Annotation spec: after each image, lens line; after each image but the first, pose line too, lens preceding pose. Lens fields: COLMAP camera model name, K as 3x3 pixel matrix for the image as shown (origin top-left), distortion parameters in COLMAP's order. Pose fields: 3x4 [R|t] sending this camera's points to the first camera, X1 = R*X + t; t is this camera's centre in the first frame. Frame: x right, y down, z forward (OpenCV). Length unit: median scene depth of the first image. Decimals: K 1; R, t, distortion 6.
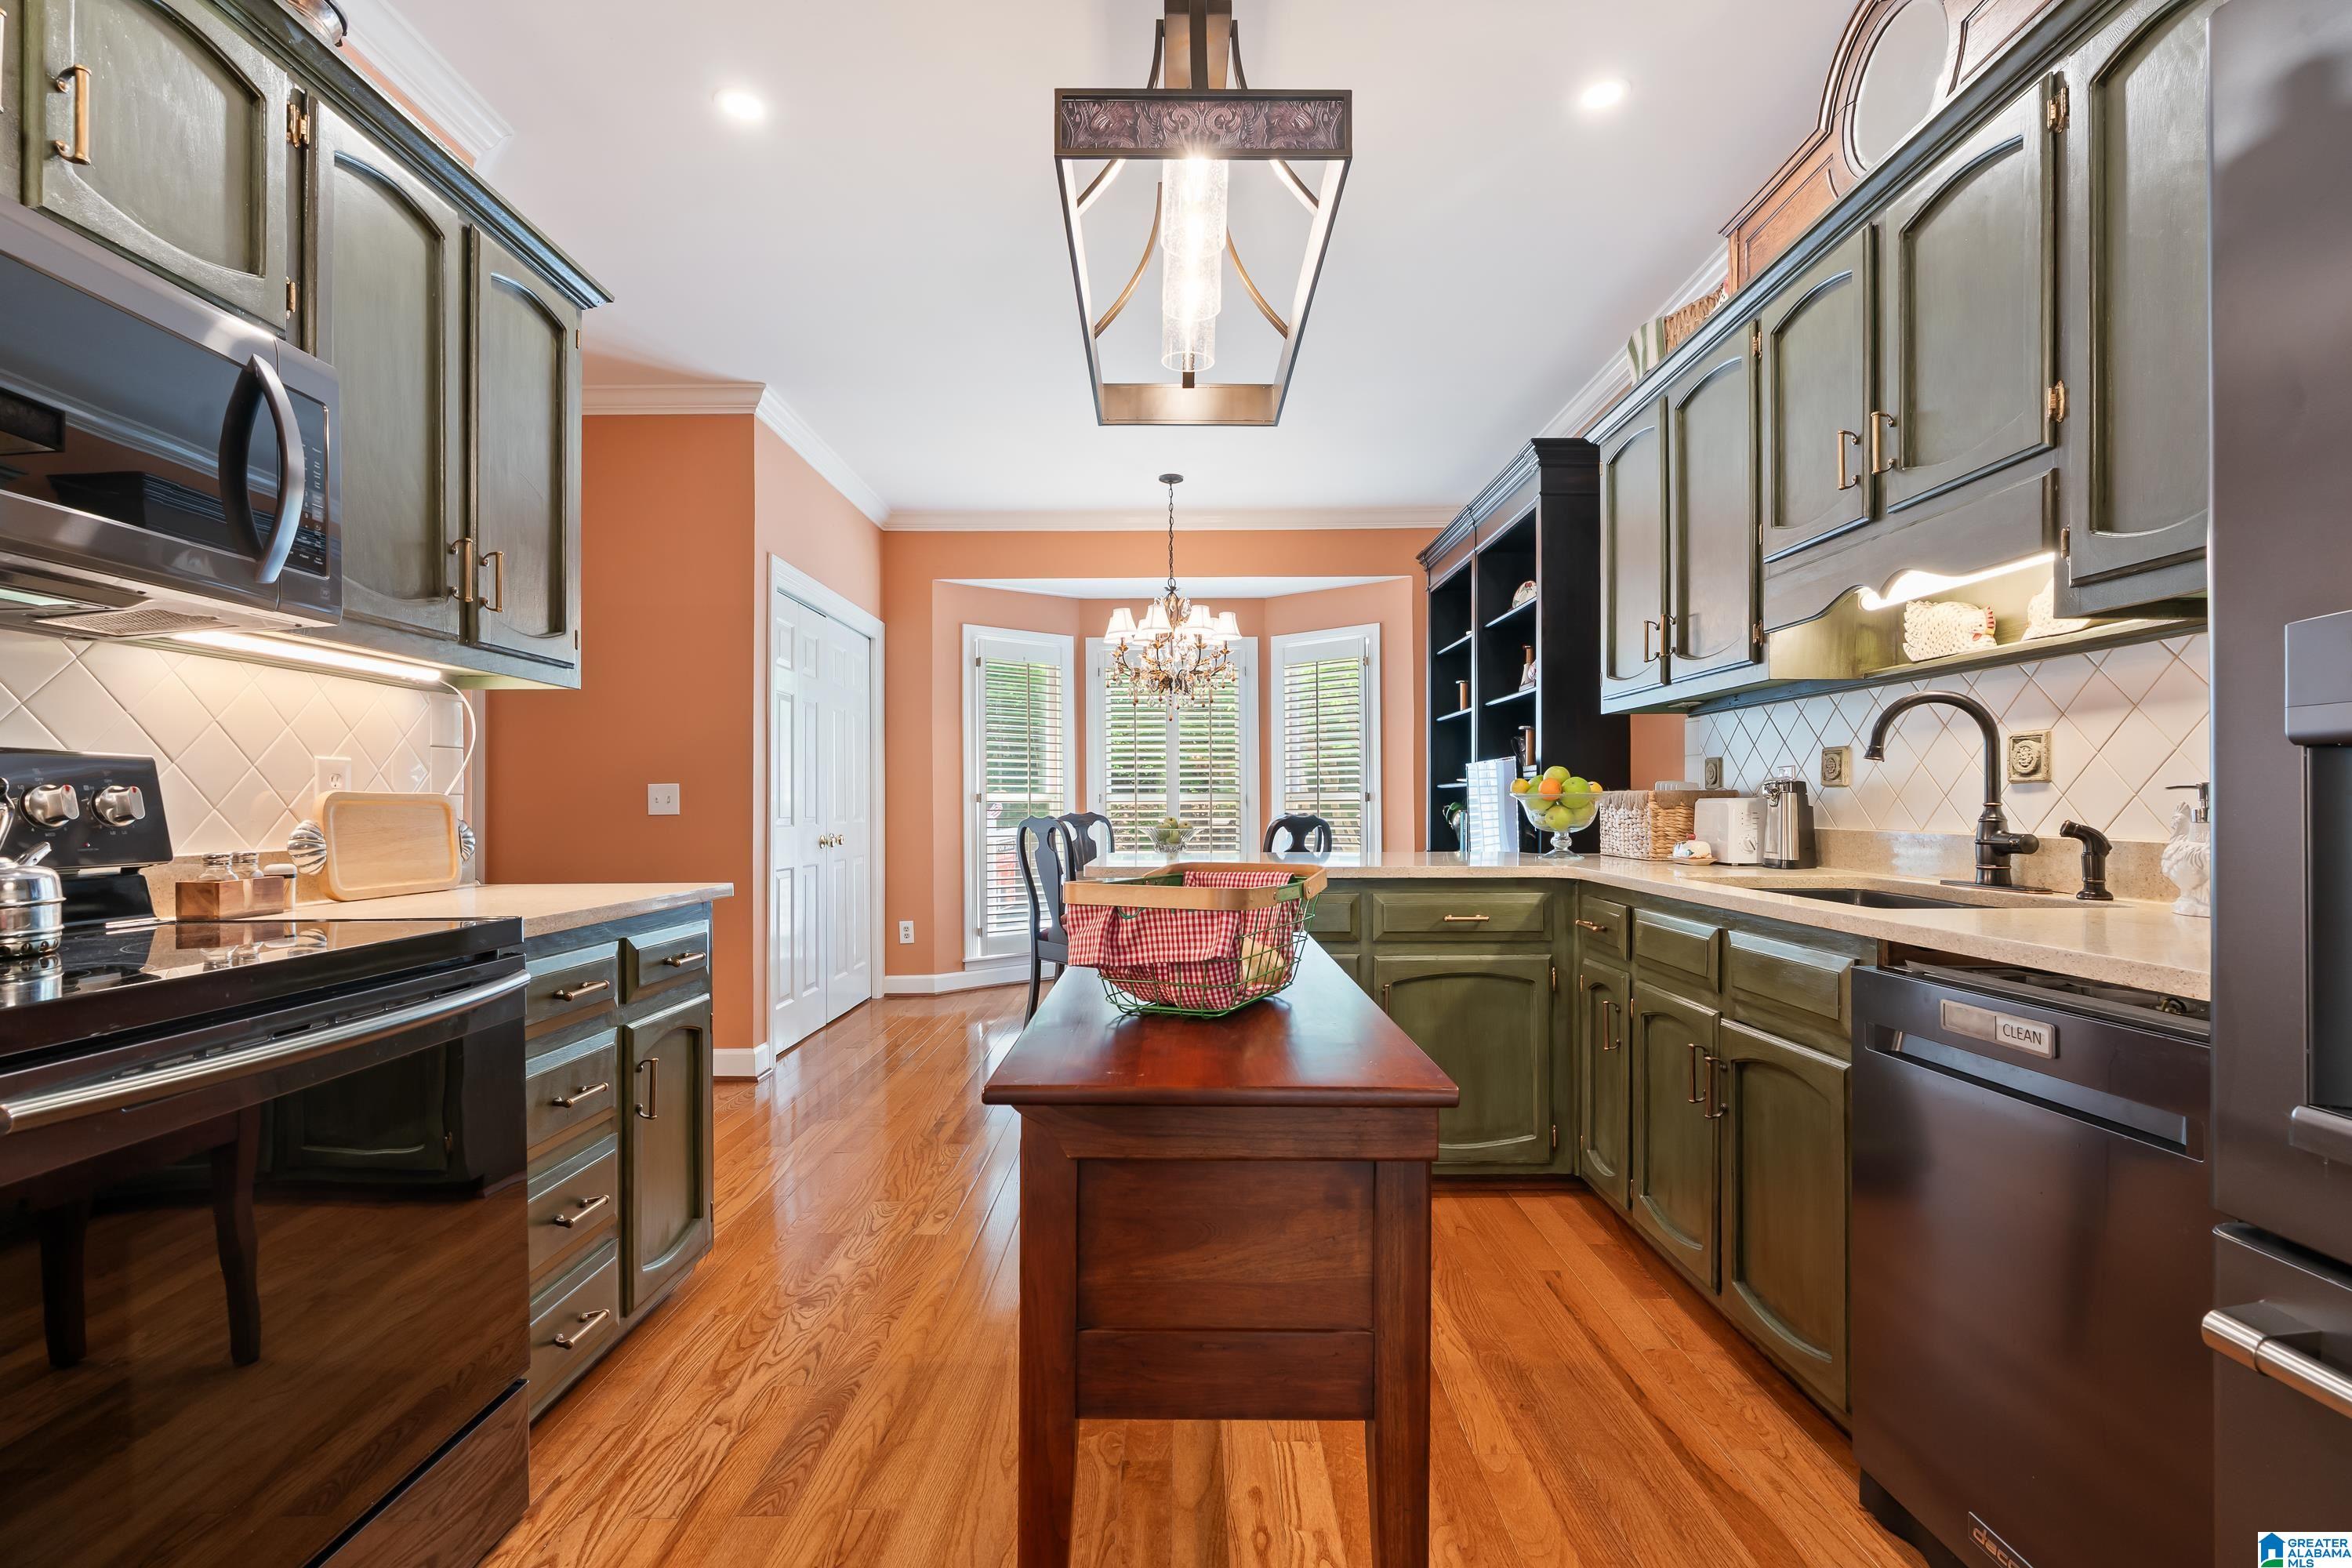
lens RADIAL K [[1088.7, 0, 1155.5], [0, 1088.7, 799.2], [0, 0, 1]] dist [-0.008721, 0.005703]
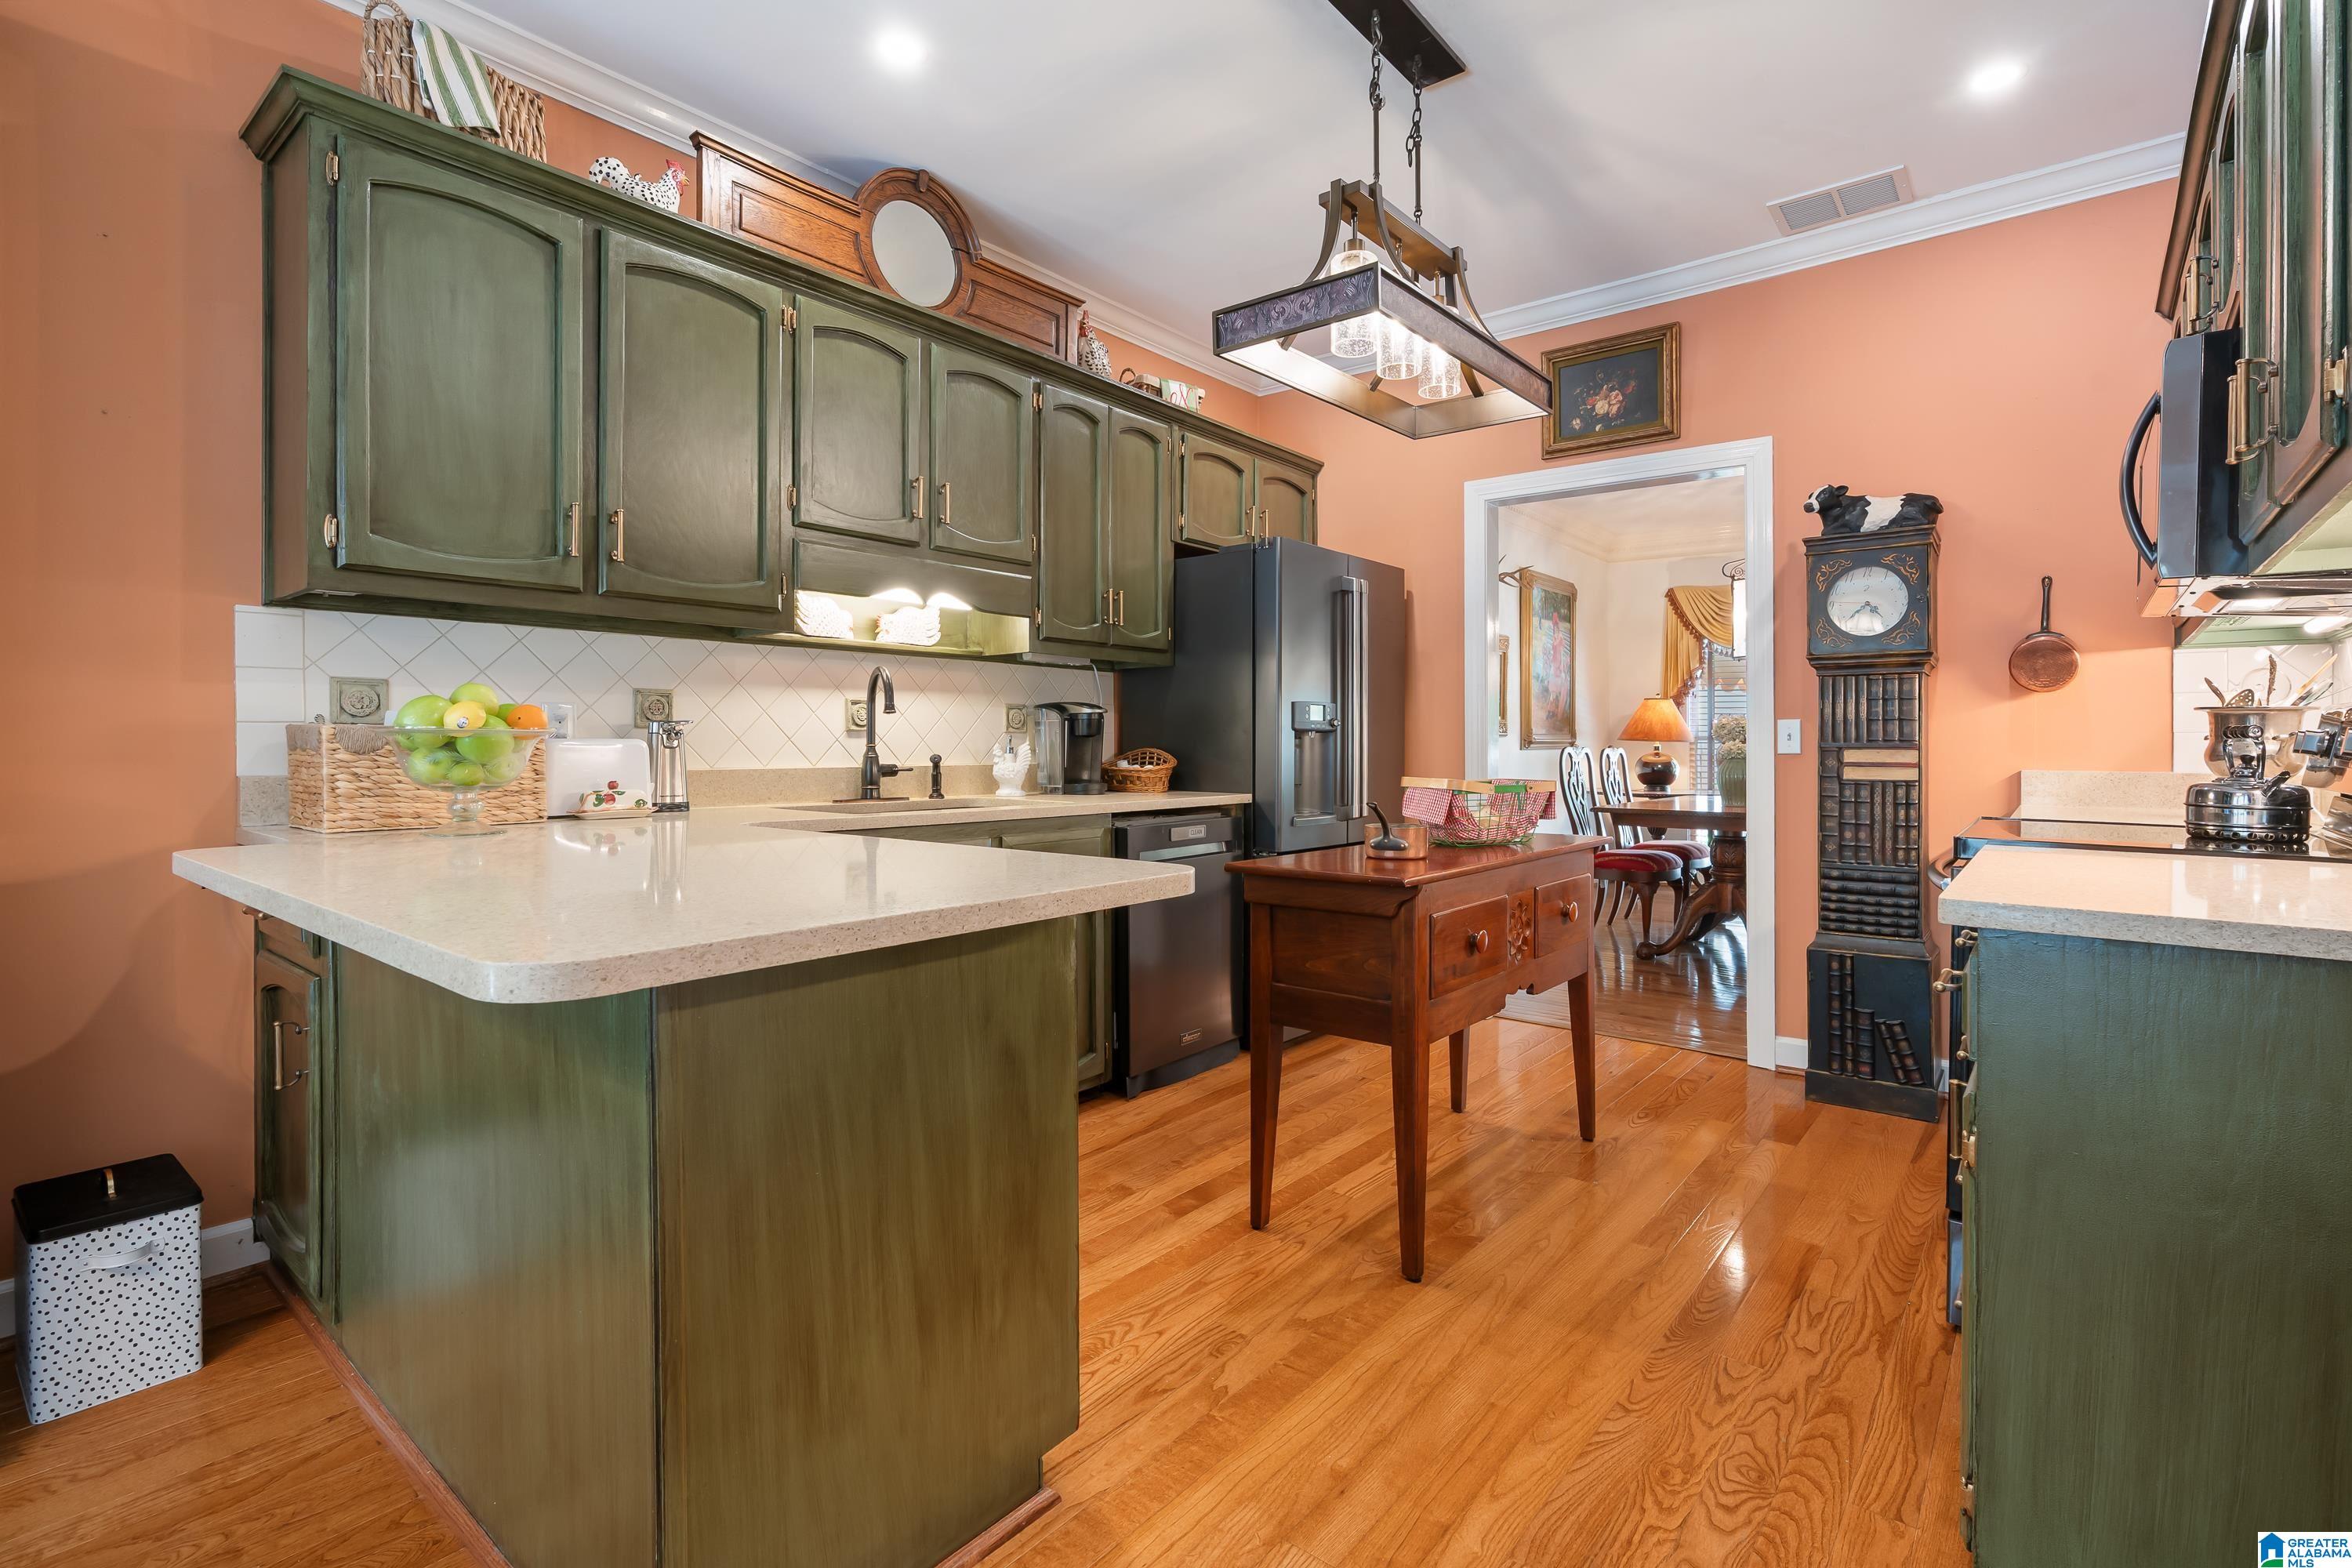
lens RADIAL K [[1088.7, 0, 1194.8], [0, 1088.7, 747.9], [0, 0, 1]] dist [-0.008721, 0.005703]
pose [[-0.794602, -0.000194, 0.607130, -0.347296], [0.000016, 1.000000, 0.000340, 0.004901], [-0.607130, 0.000280, -0.794602, 1.334583]]
